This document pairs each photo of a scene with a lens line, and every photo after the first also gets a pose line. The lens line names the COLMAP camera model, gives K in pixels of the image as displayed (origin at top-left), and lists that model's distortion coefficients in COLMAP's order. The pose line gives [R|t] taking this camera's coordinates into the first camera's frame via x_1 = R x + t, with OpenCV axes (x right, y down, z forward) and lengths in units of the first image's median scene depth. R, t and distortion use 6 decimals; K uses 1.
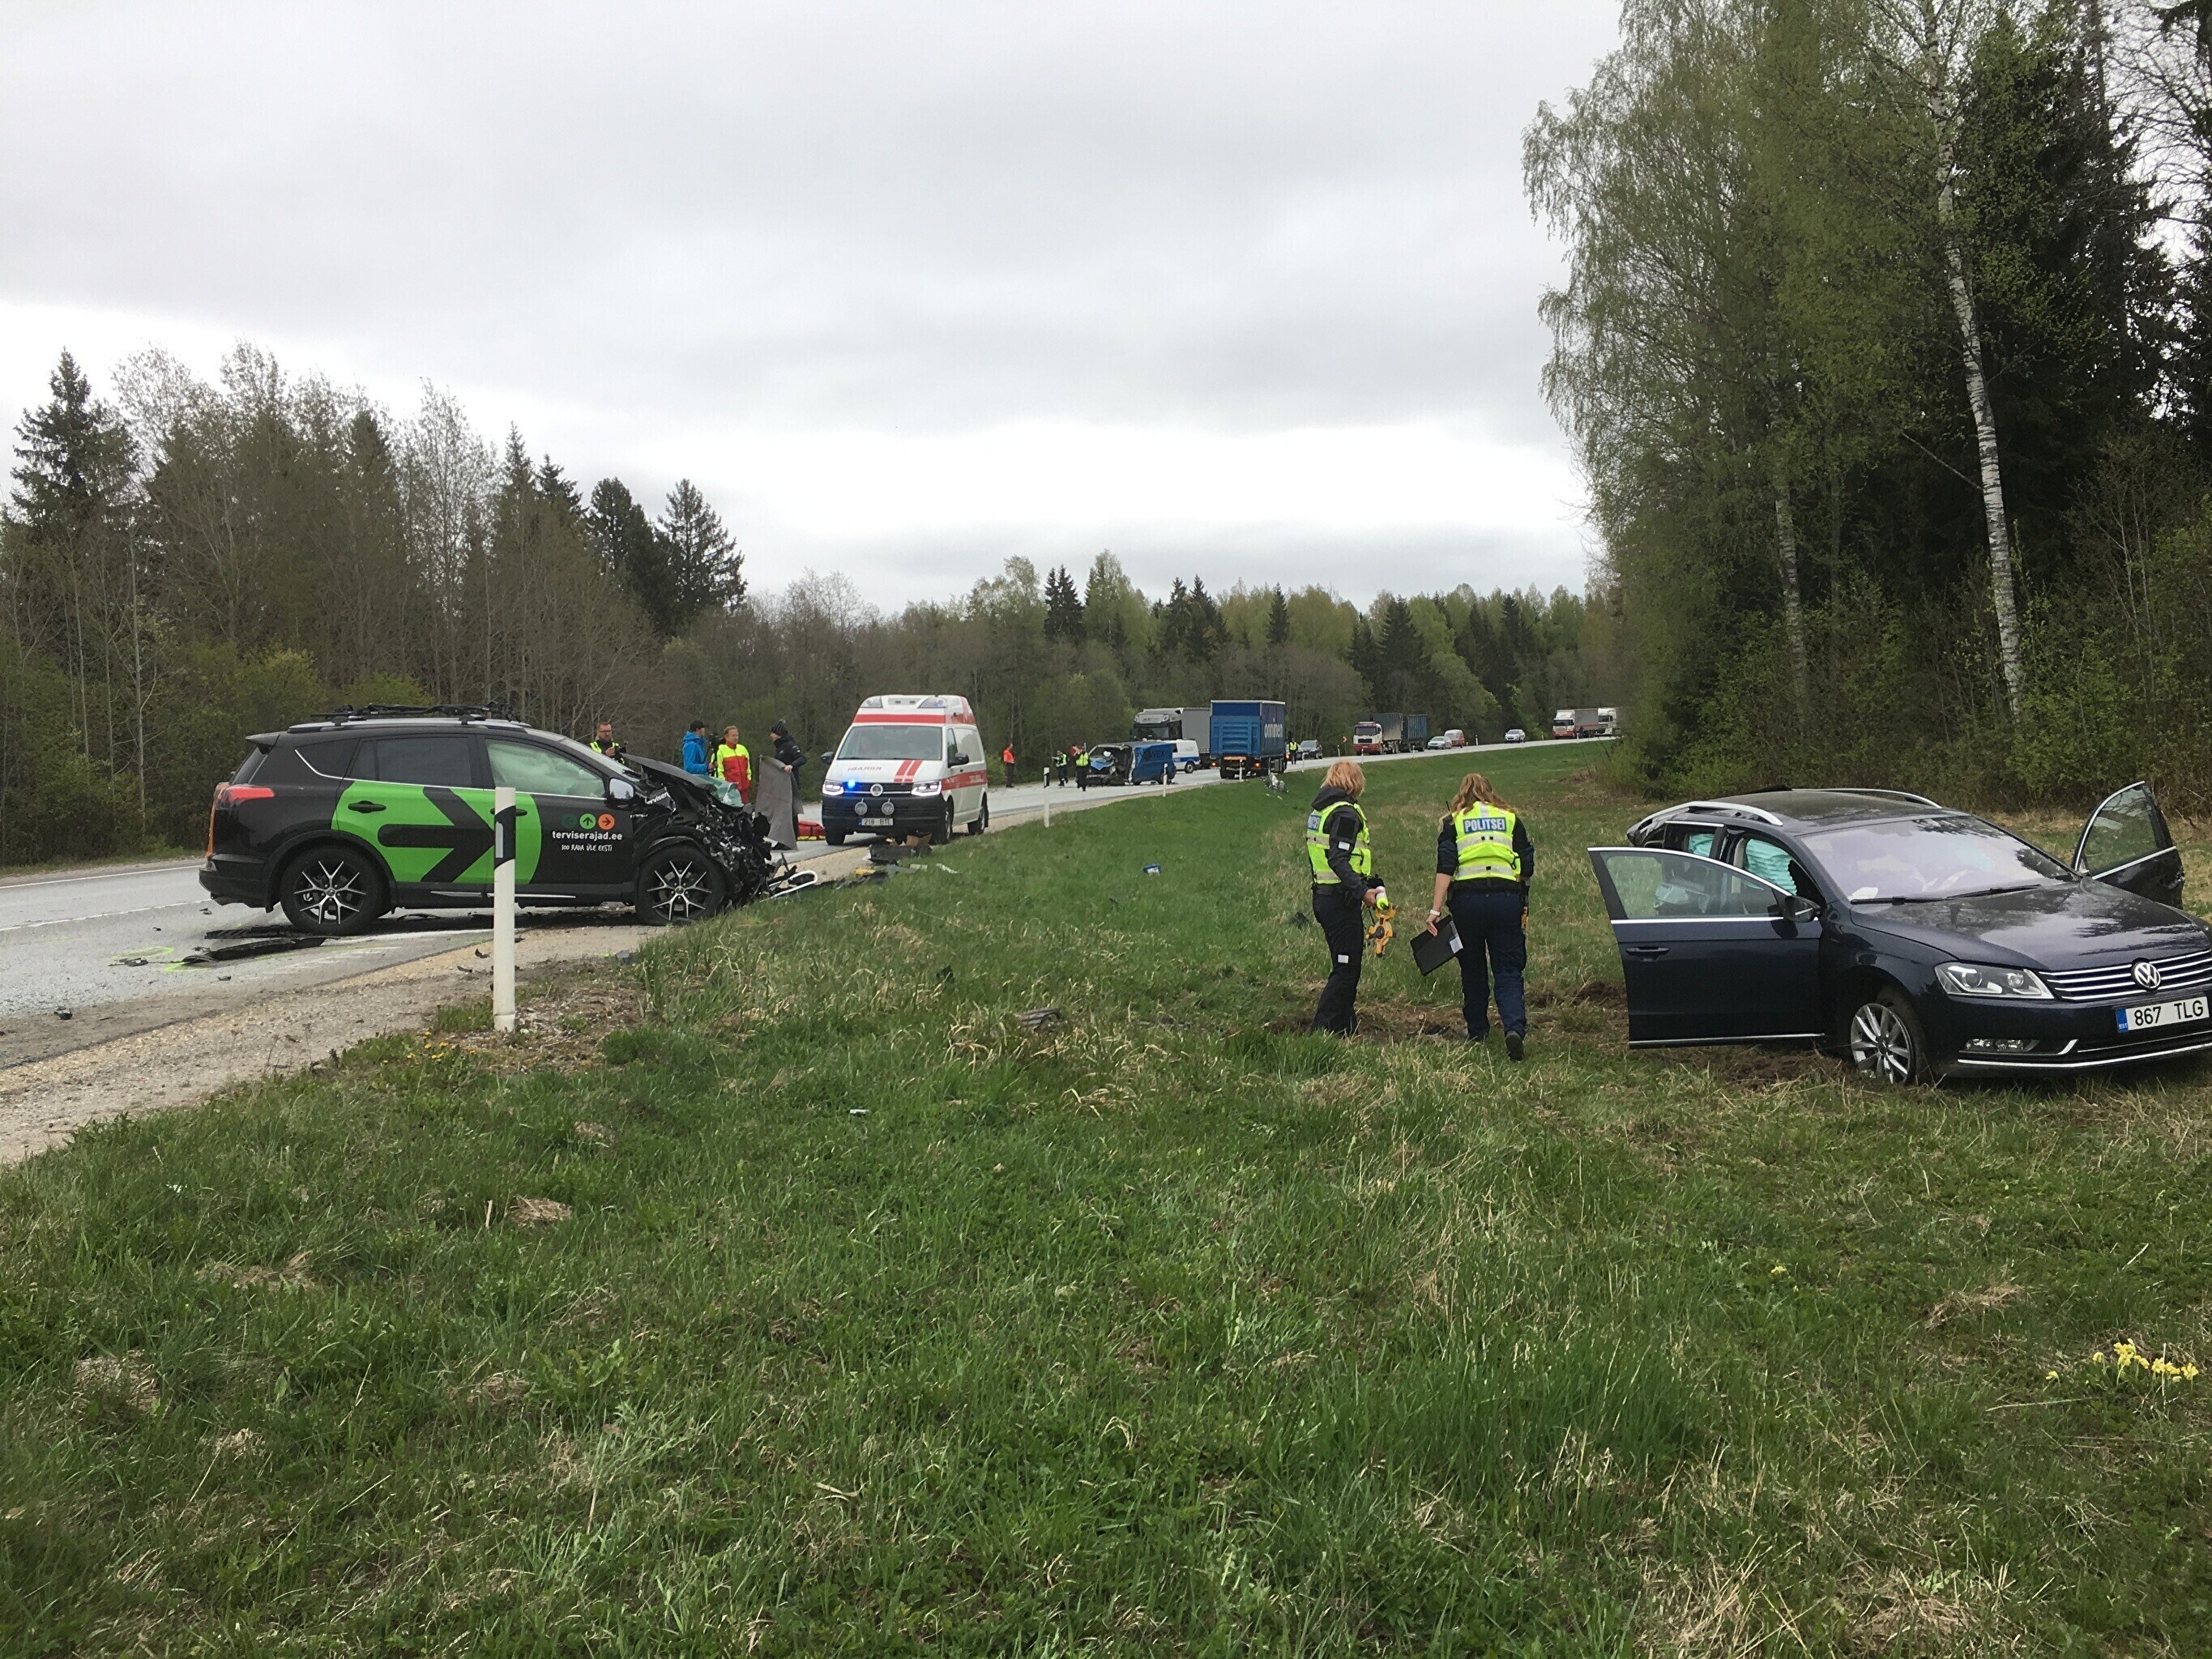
lens RADIAL K [[1871.0, 0, 1121.2], [0, 1871.0, 819.1], [0, 0, 1]] dist [0.074797, -0.083309]
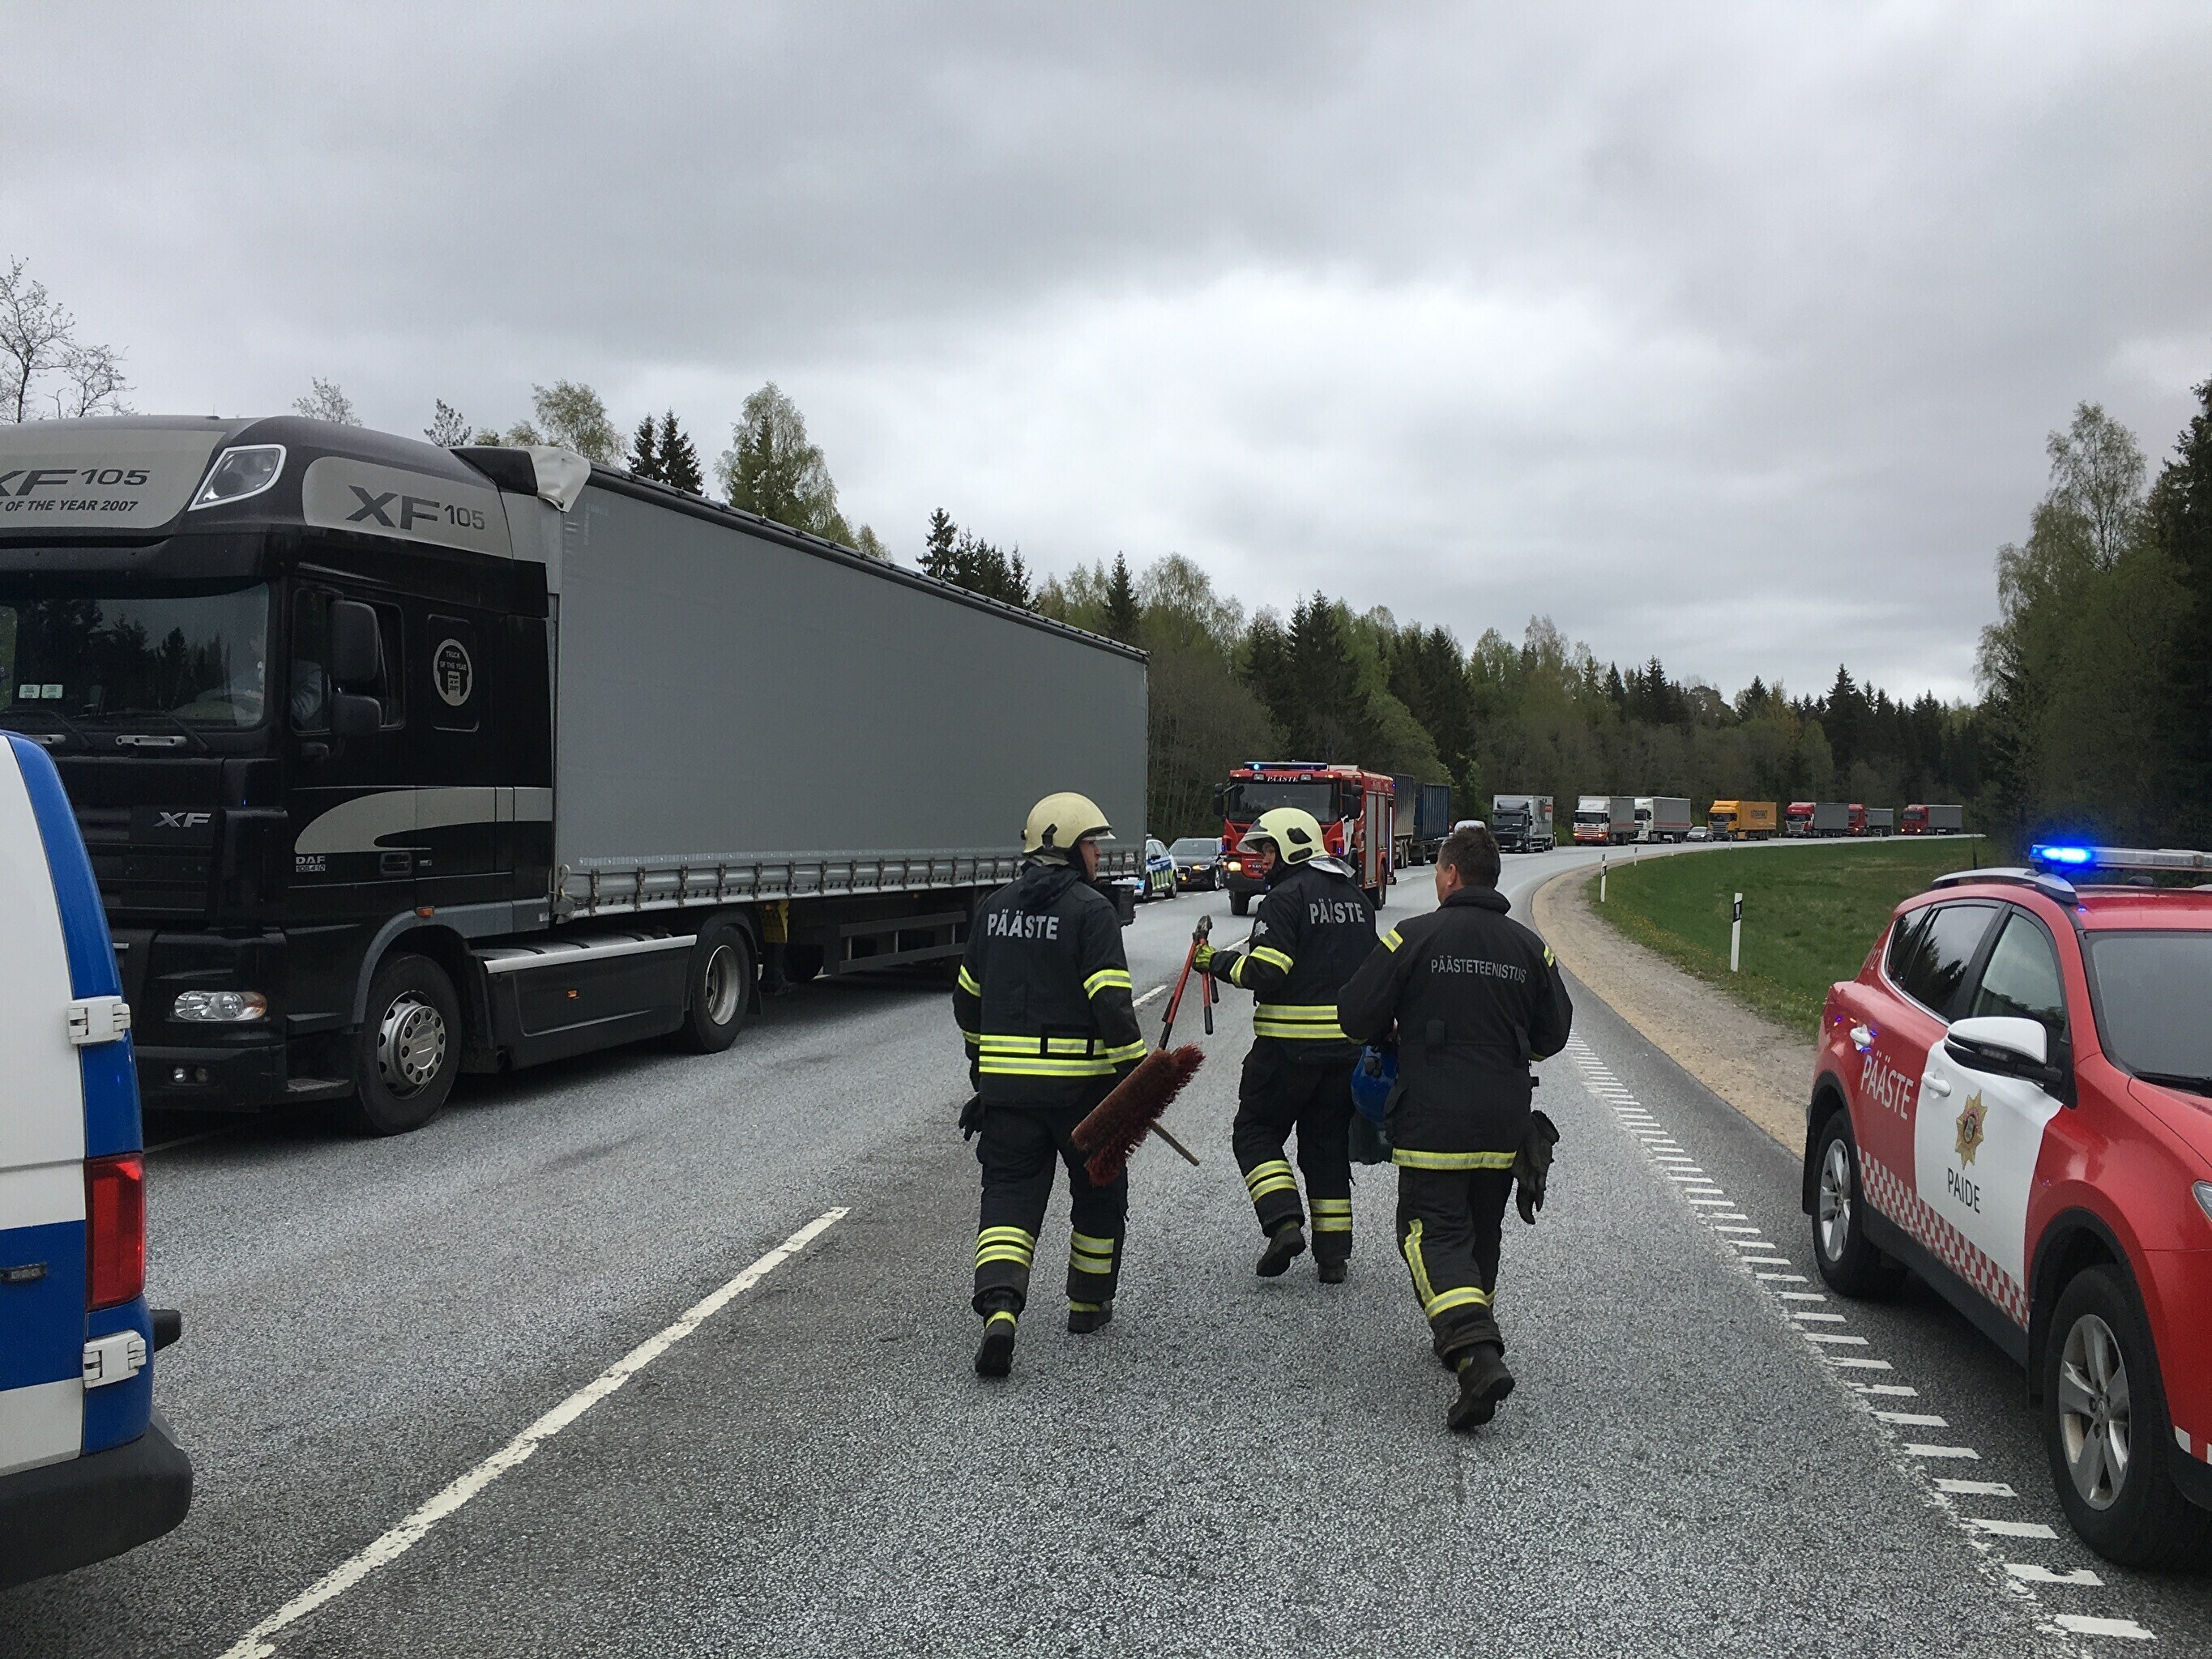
lens RADIAL K [[1871.0, 0, 1123.2], [0, 1871.0, 828.2], [0, 0, 1]] dist [0.074797, -0.083309]
pose [[0.992690, 0.047569, 0.110923, 0.032166], [-0.043307, 0.998240, -0.040519, -0.023239], [-0.112656, 0.035419, 0.993003, 0.566076]]
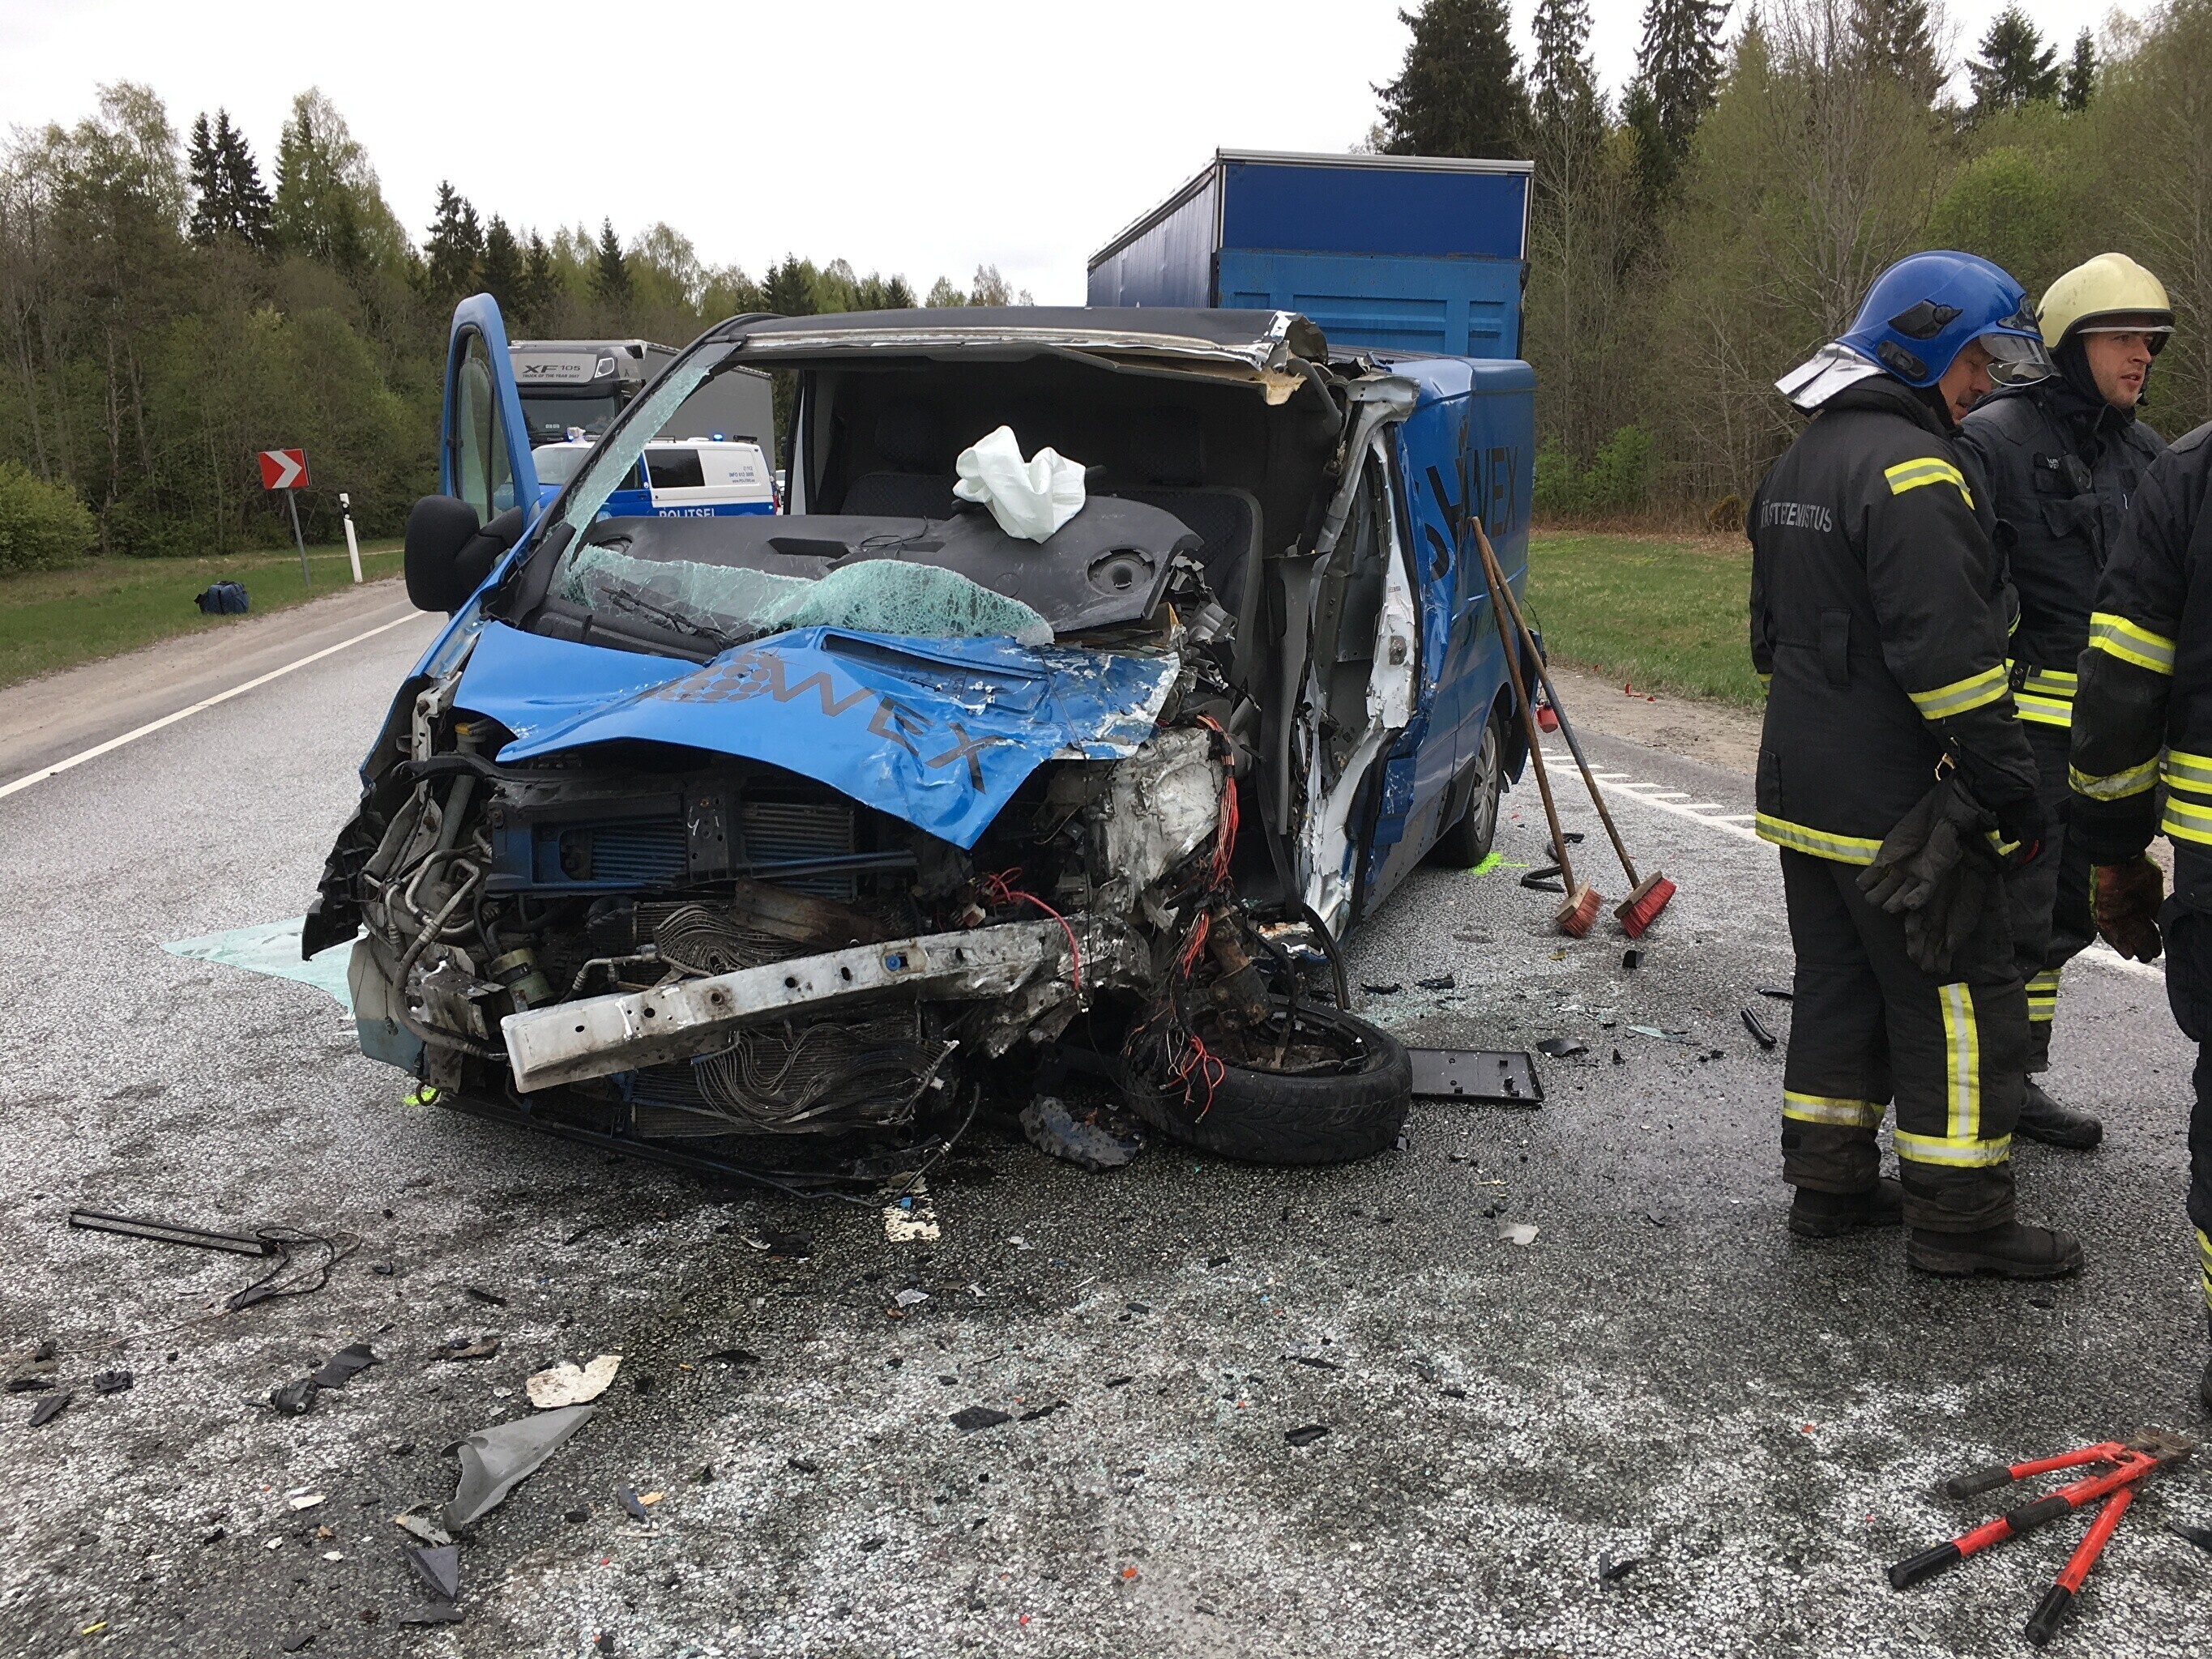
lens RADIAL K [[1871.0, 0, 1093.1], [0, 1871.0, 805.6], [0, 0, 1]] dist [0.074797, -0.083309]
pose [[0.929380, -0.043305, 0.366577, -0.009400], [-0.004943, 0.991545, 0.129667, -0.014919], [-0.369093, -0.122322, 0.921308, 0.424089]]
